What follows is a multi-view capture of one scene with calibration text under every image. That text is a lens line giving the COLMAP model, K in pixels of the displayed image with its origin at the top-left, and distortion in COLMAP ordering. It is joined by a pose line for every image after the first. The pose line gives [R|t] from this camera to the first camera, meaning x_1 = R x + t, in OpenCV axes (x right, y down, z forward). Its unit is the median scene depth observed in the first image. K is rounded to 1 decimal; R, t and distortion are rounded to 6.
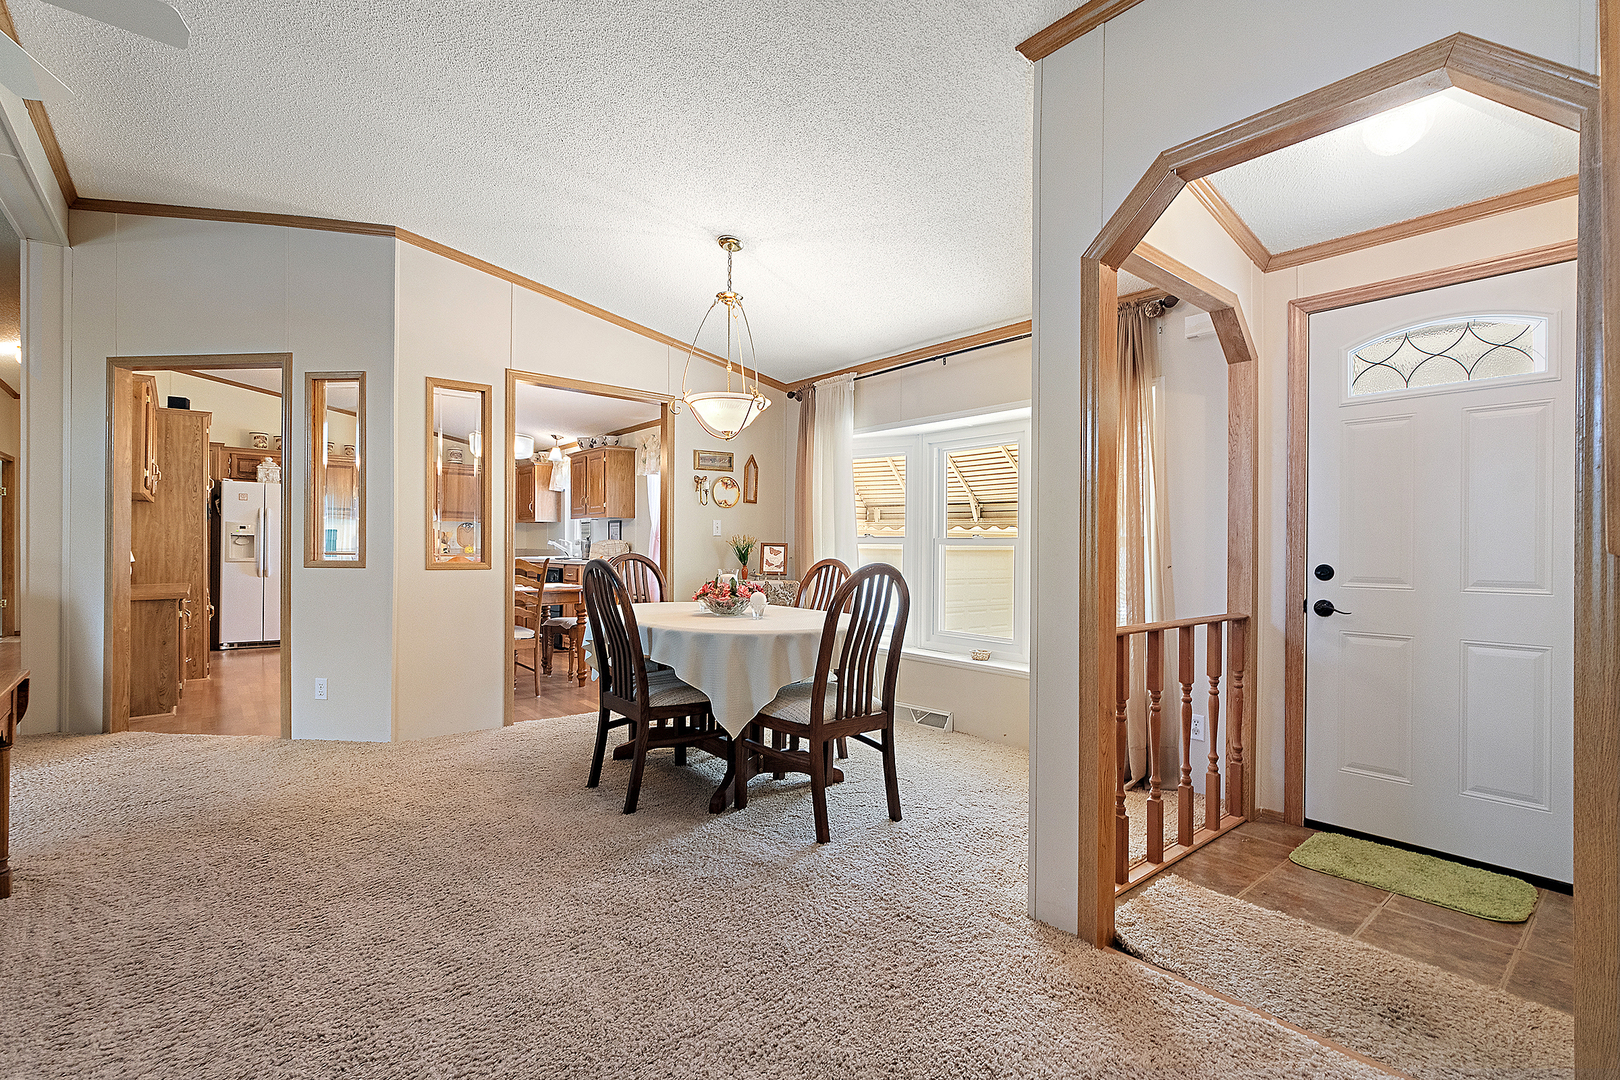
lens RADIAL K [[720.6, 0, 797.8], [0, 720.6, 547.4], [0, 0, 1]] dist [0.000091, -0.003022]
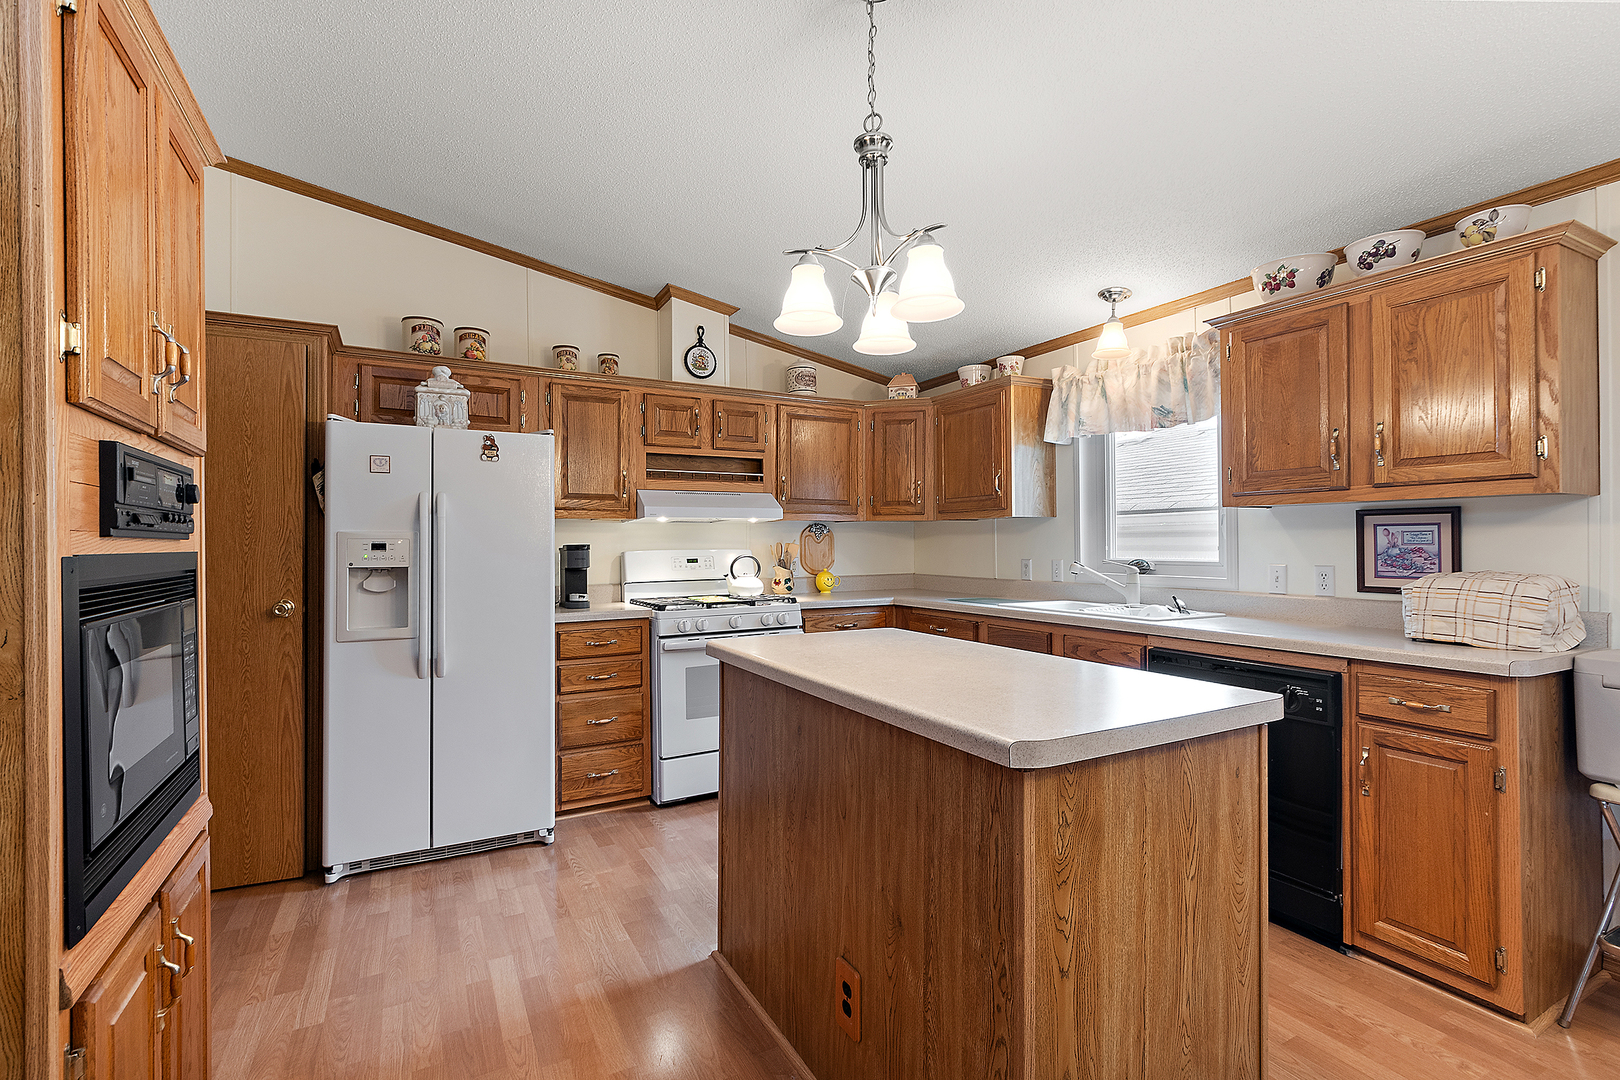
lens RADIAL K [[720.6, 0, 802.5], [0, 720.6, 539.3], [0, 0, 1]] dist [0.000091, -0.003022]
pose [[0.982143, -0.015675, -0.187482, -0.483772], [0.014049, 0.999851, -0.010000, -0.024668], [0.187611, 0.007188, 0.982217, 0.671352]]
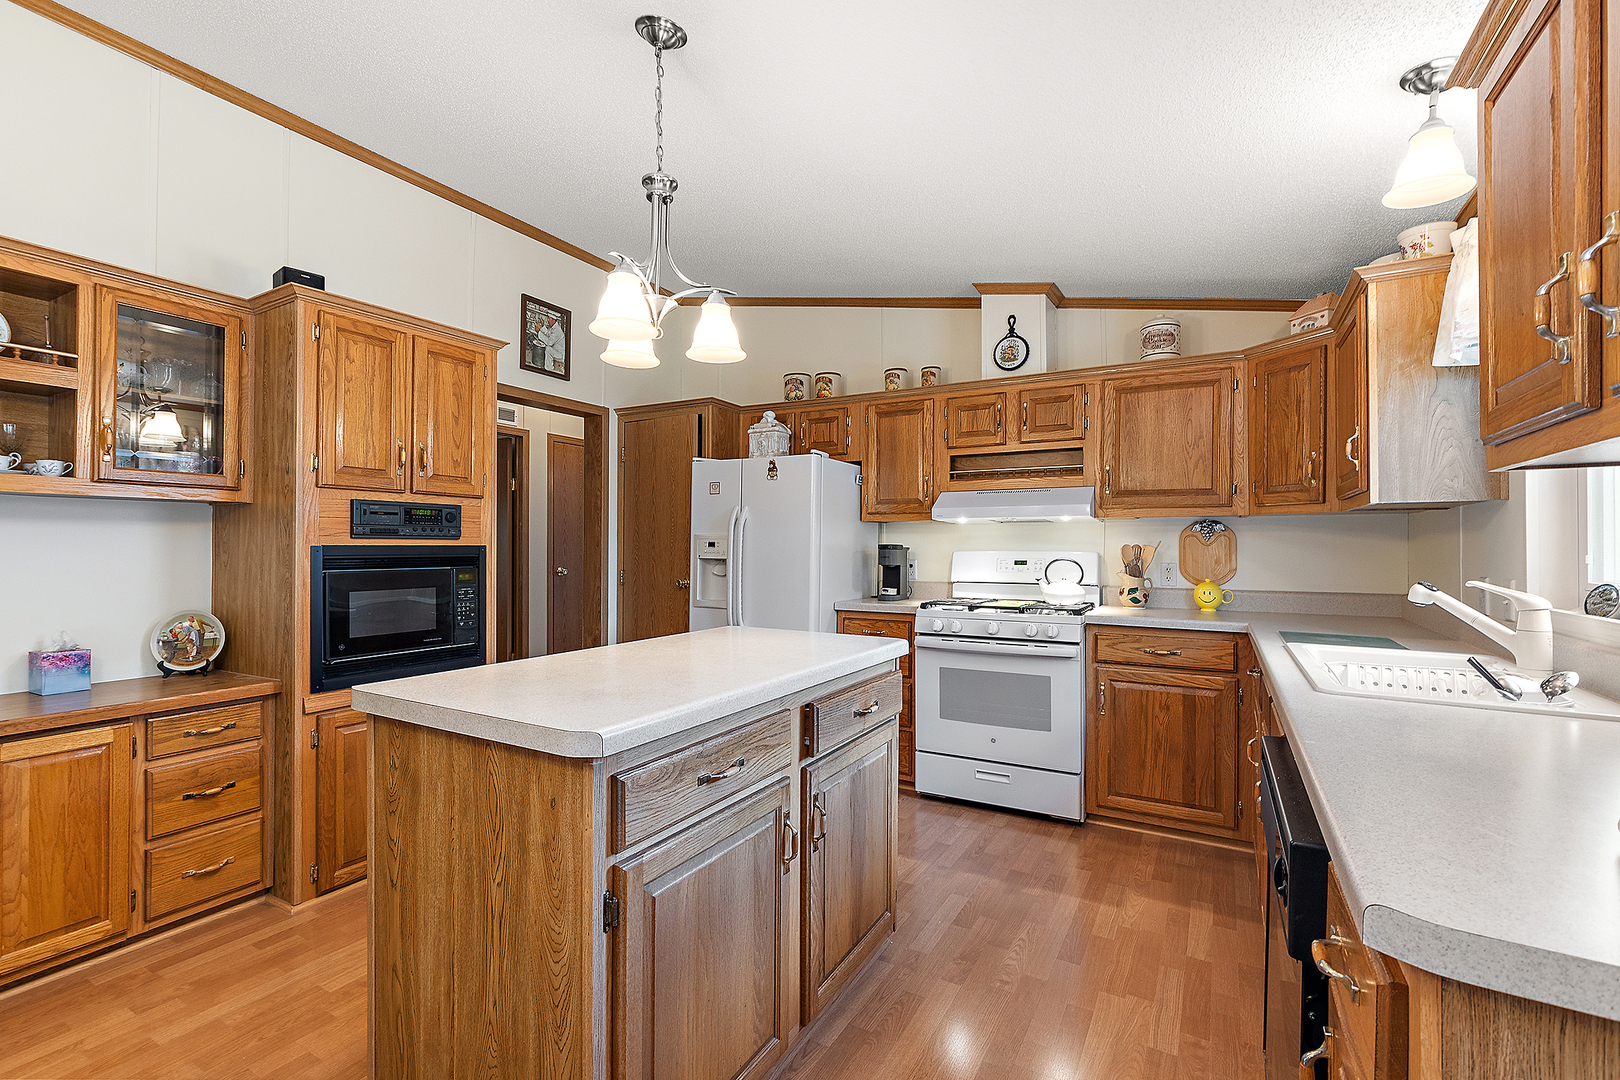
lens RADIAL K [[720.6, 0, 818.1], [0, 720.6, 543.3], [0, 0, 1]] dist [0.000091, -0.003022]
pose [[0.358233, -0.010096, -0.933578, -0.234564], [-0.002305, 0.999929, -0.011698, -0.022464], [0.933629, 0.006342, 0.358184, 0.871785]]
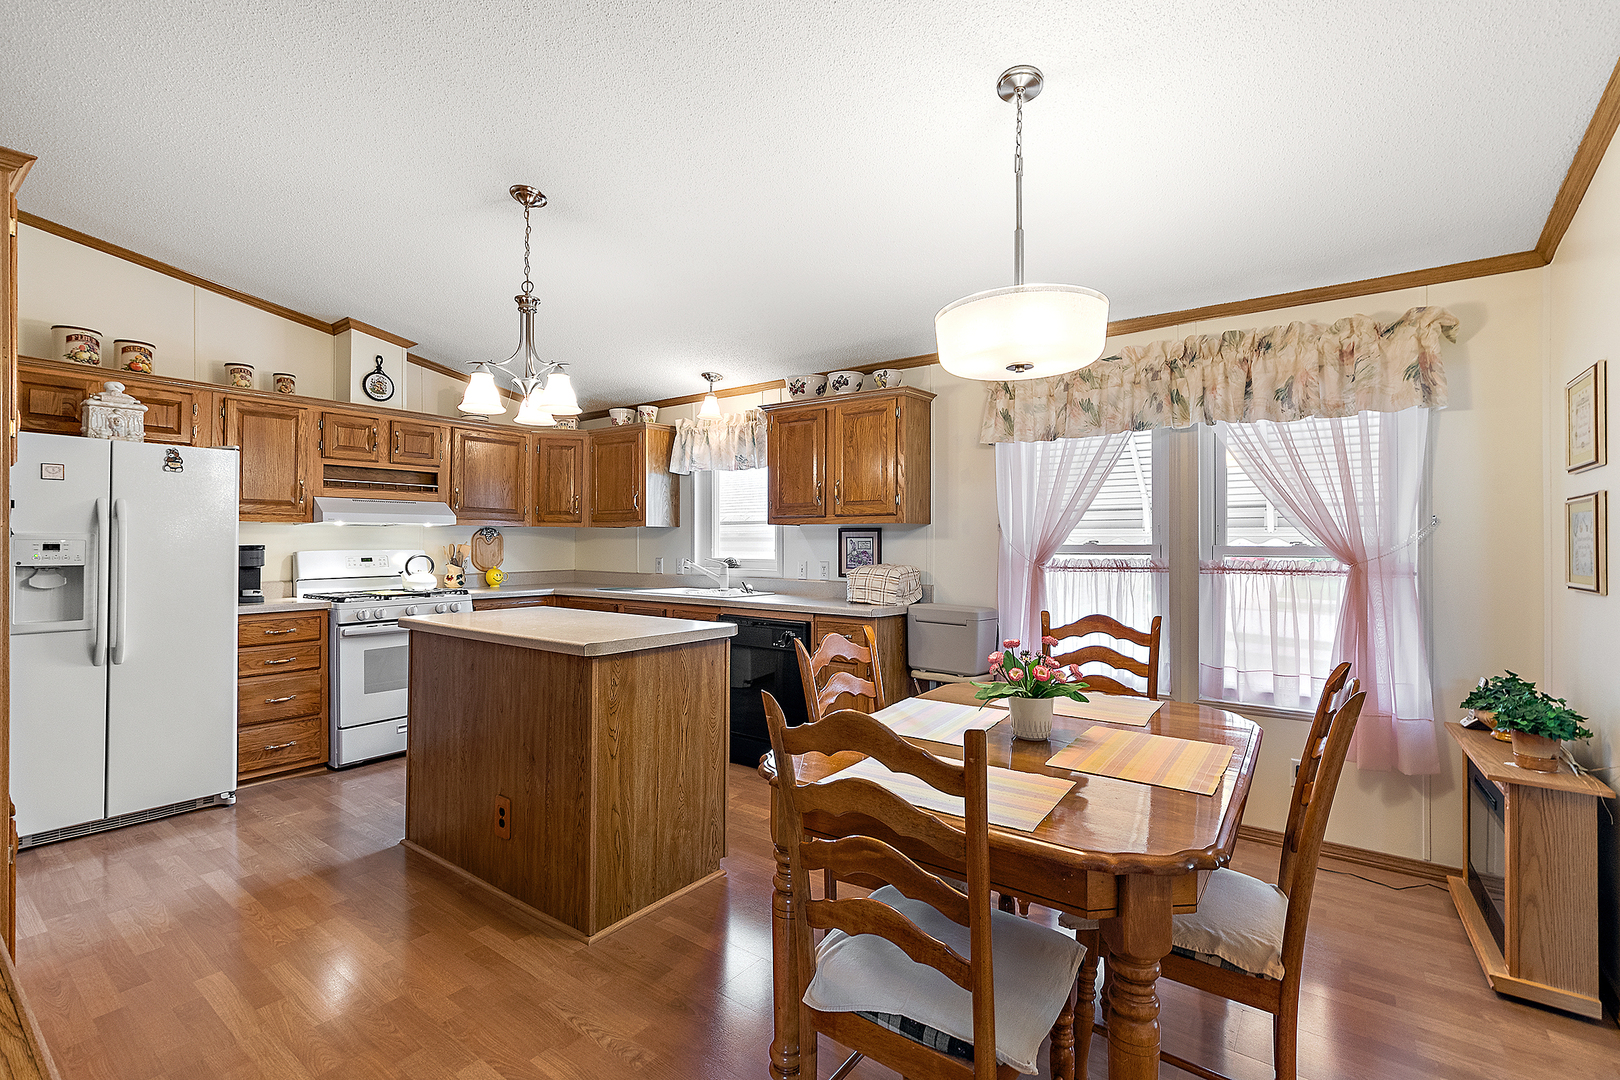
lens RADIAL K [[720.6, 0, 804.8], [0, 720.6, 535.1], [0, 0, 1]] dist [0.000091, -0.003022]
pose [[0.970077, -0.004433, 0.242759, -0.453653], [0.007153, 0.999921, -0.010322, -0.027175], [-0.242694, 0.011750, 0.970032, 0.500109]]
